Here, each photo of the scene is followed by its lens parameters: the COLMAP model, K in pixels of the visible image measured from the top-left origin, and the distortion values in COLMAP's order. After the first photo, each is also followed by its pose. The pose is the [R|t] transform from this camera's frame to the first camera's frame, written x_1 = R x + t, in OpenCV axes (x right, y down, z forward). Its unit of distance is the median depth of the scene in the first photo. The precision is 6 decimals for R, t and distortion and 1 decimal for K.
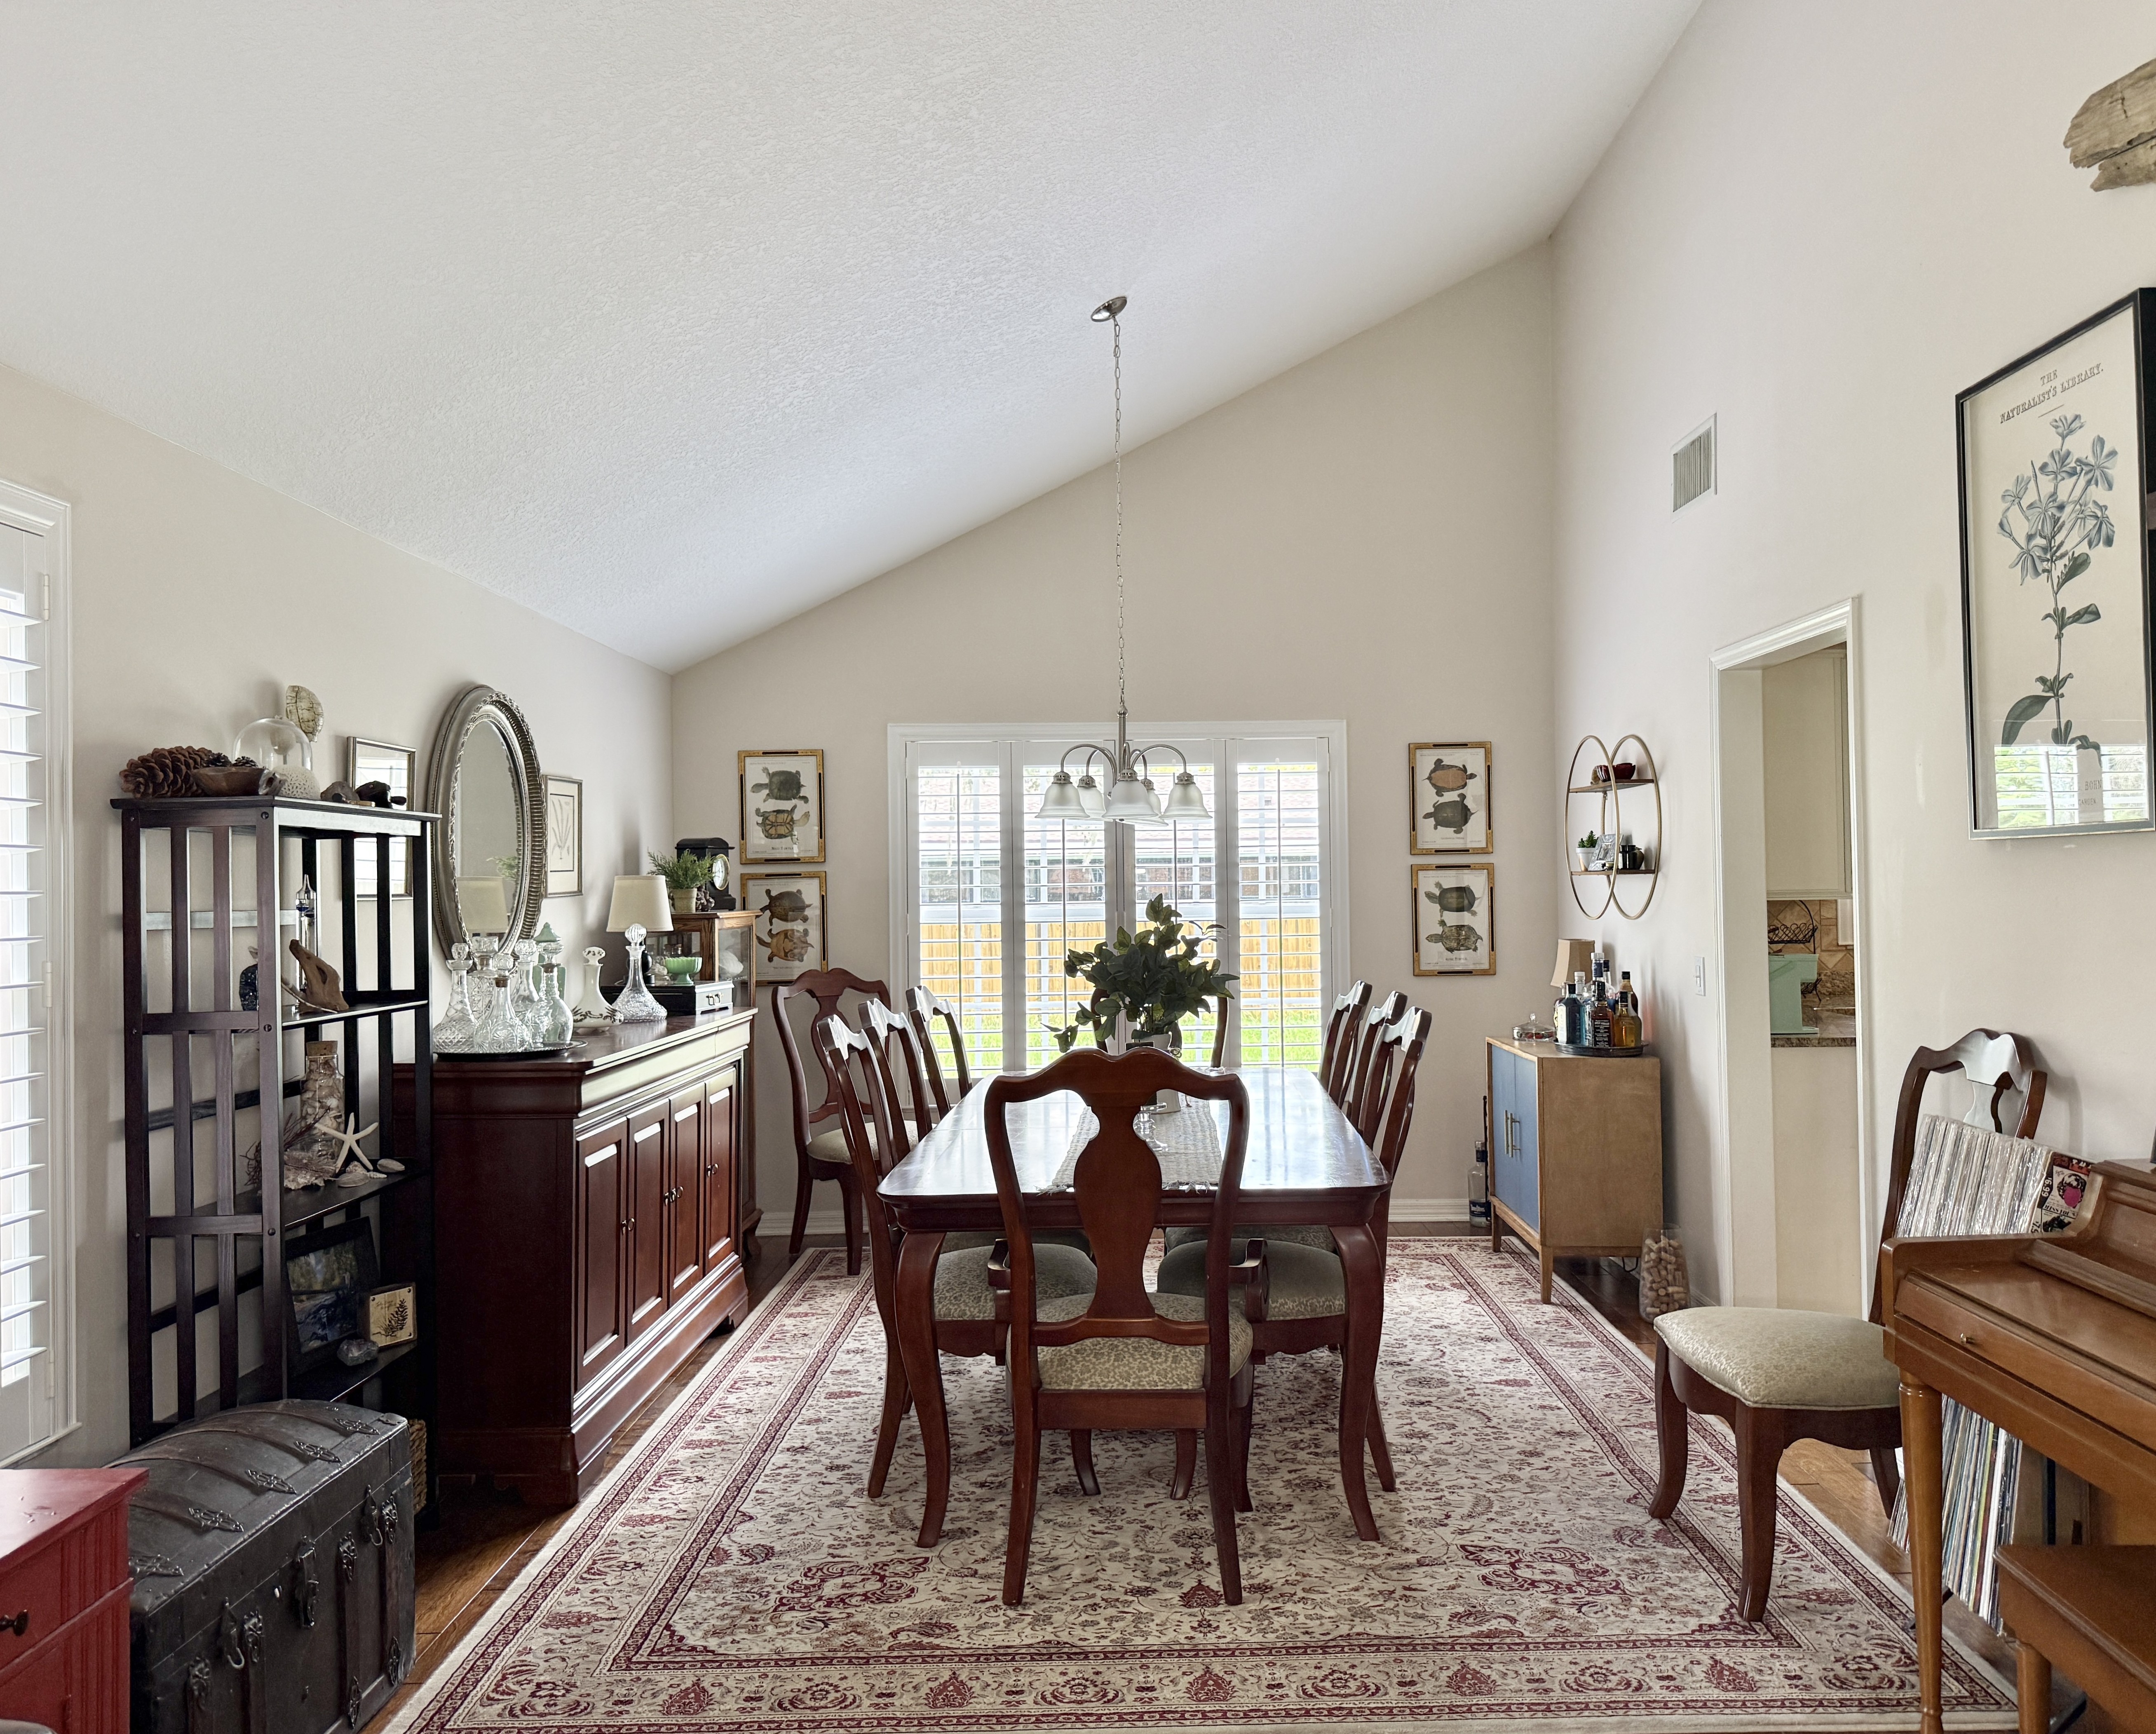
lens RADIAL K [[1677.8, 0, 1182.3], [0, 1677.8, 860.5], [0, 0, 1]] dist [-0.003574, -0.016952]
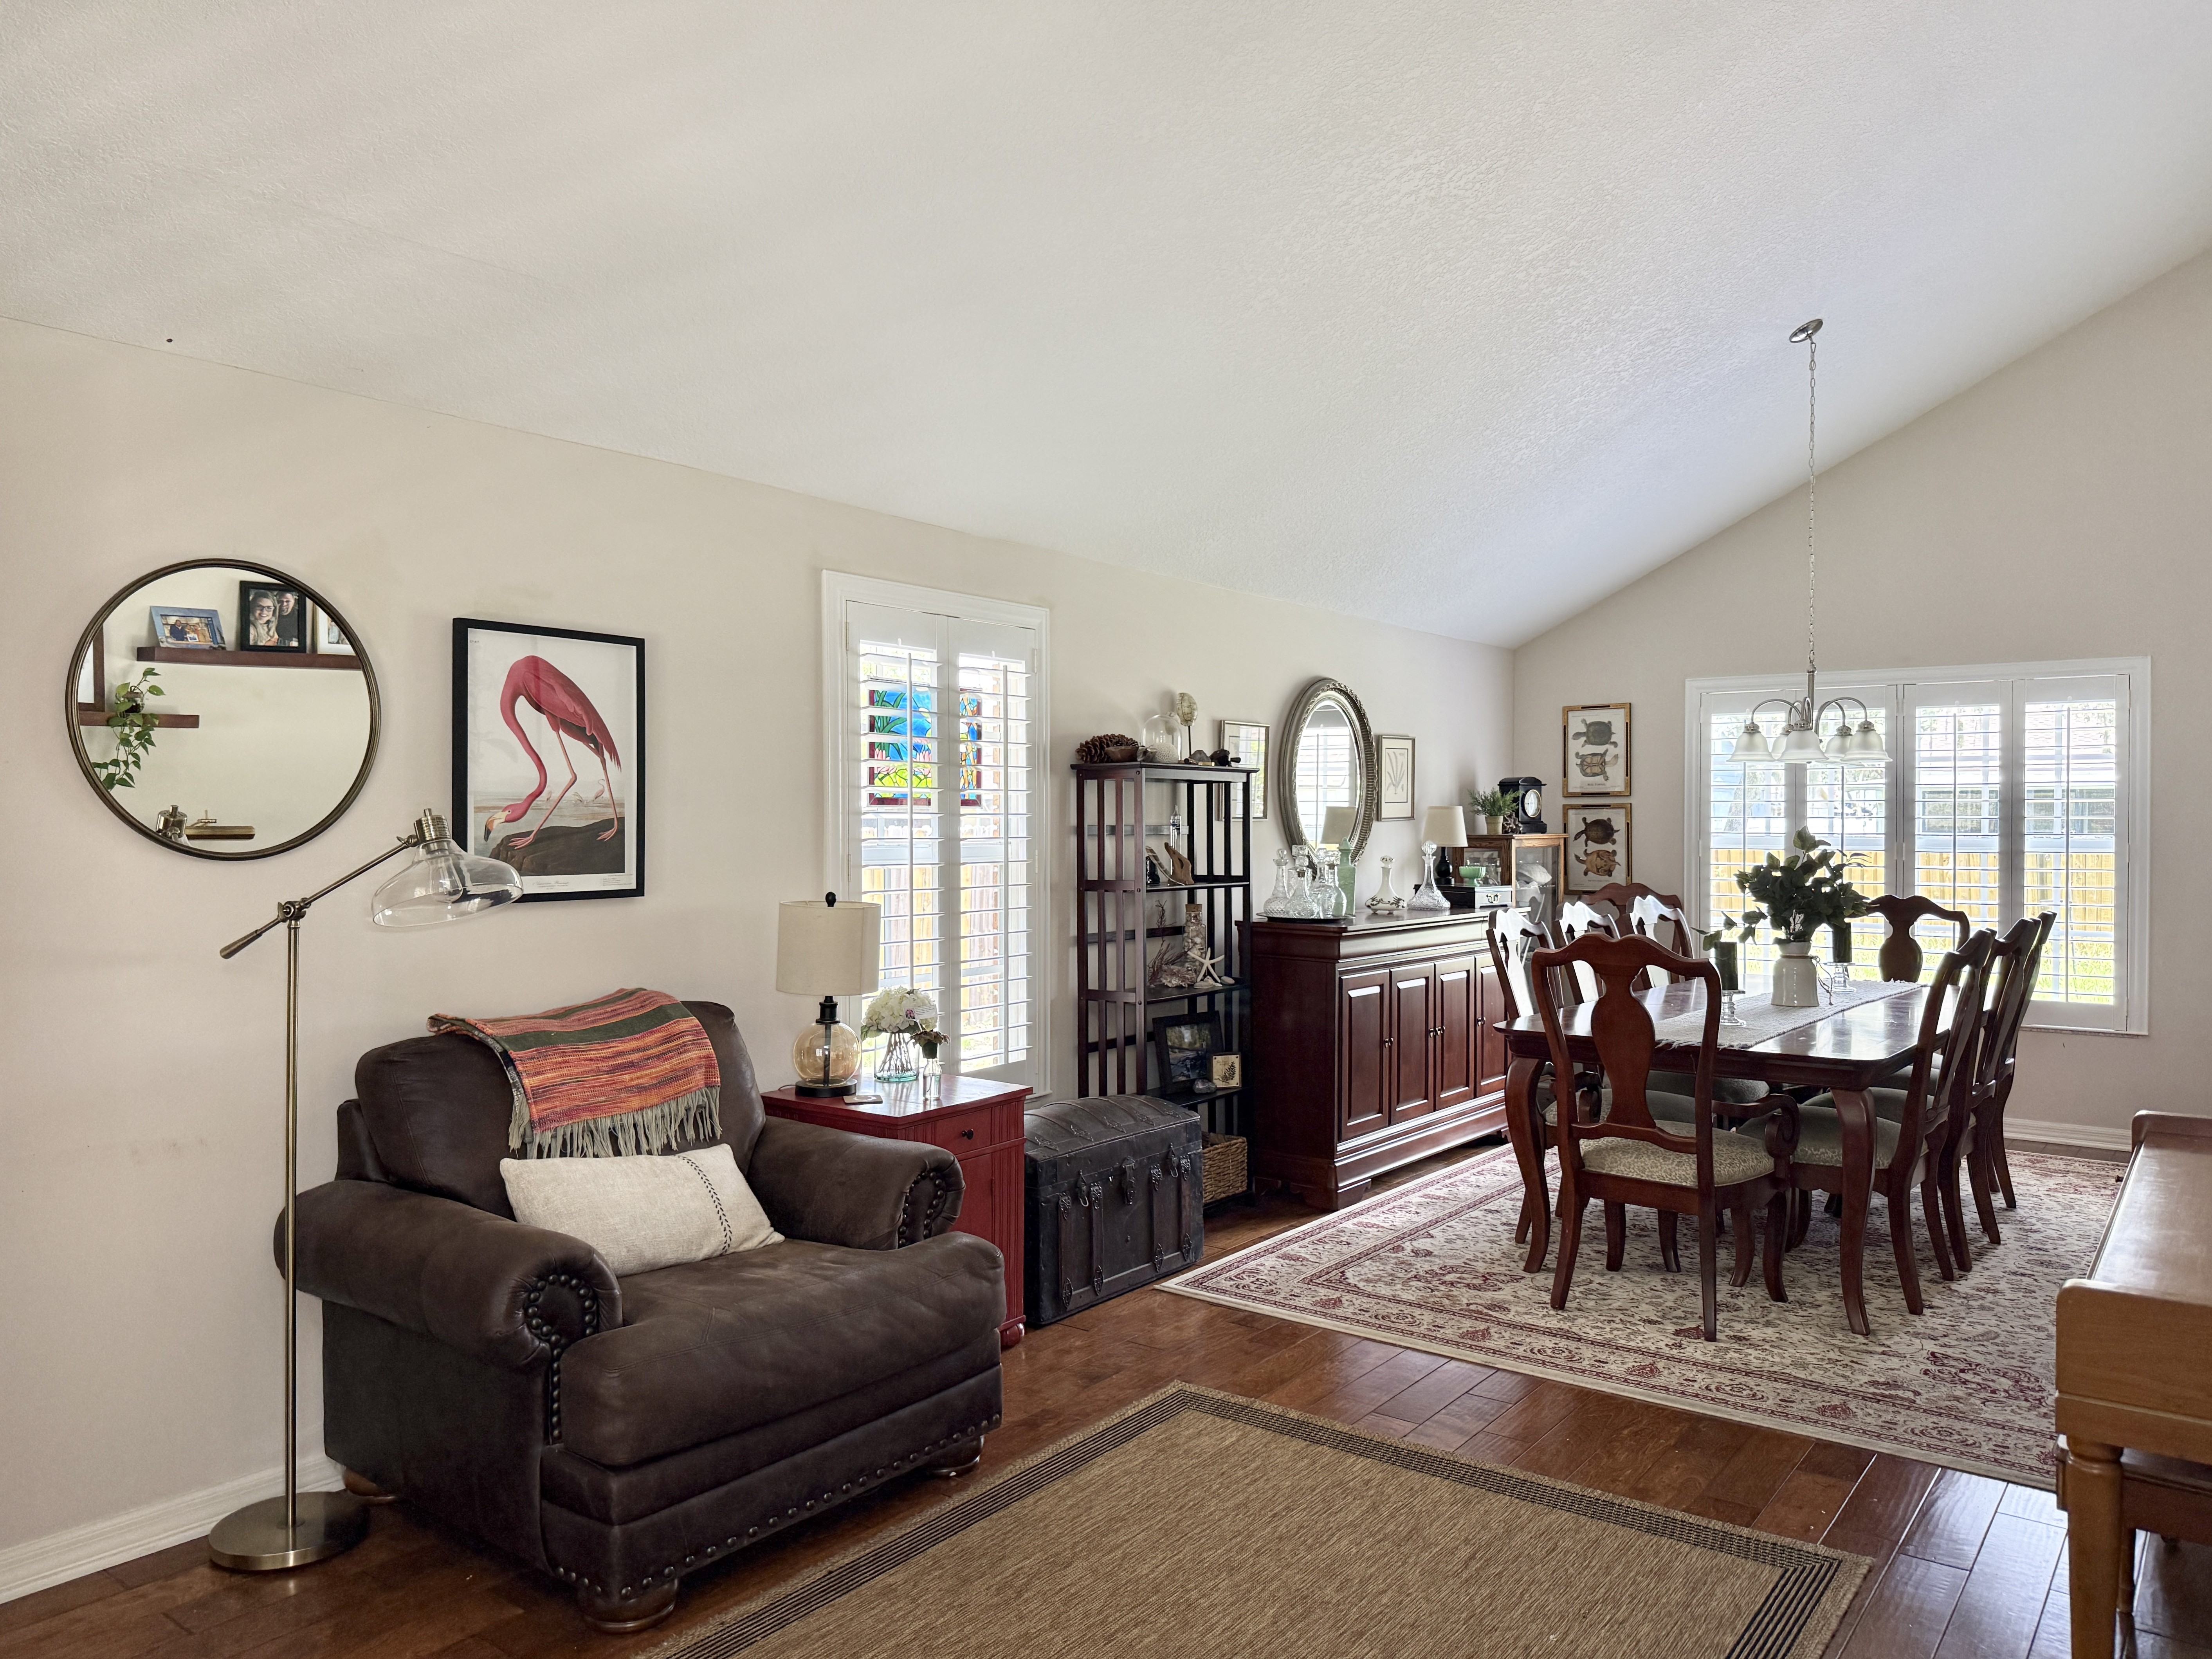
lens RADIAL K [[1559.8, 0, 1107.4], [0, 1559.8, 849.8], [0, 0, 1]] dist [0.237683, -0.483565]
pose [[0.782708, 0.026465, -0.621827, 0.420676], [-0.001889, 0.999192, 0.040148, -0.010226], [0.622387, -0.030250, 0.782125, -0.302211]]
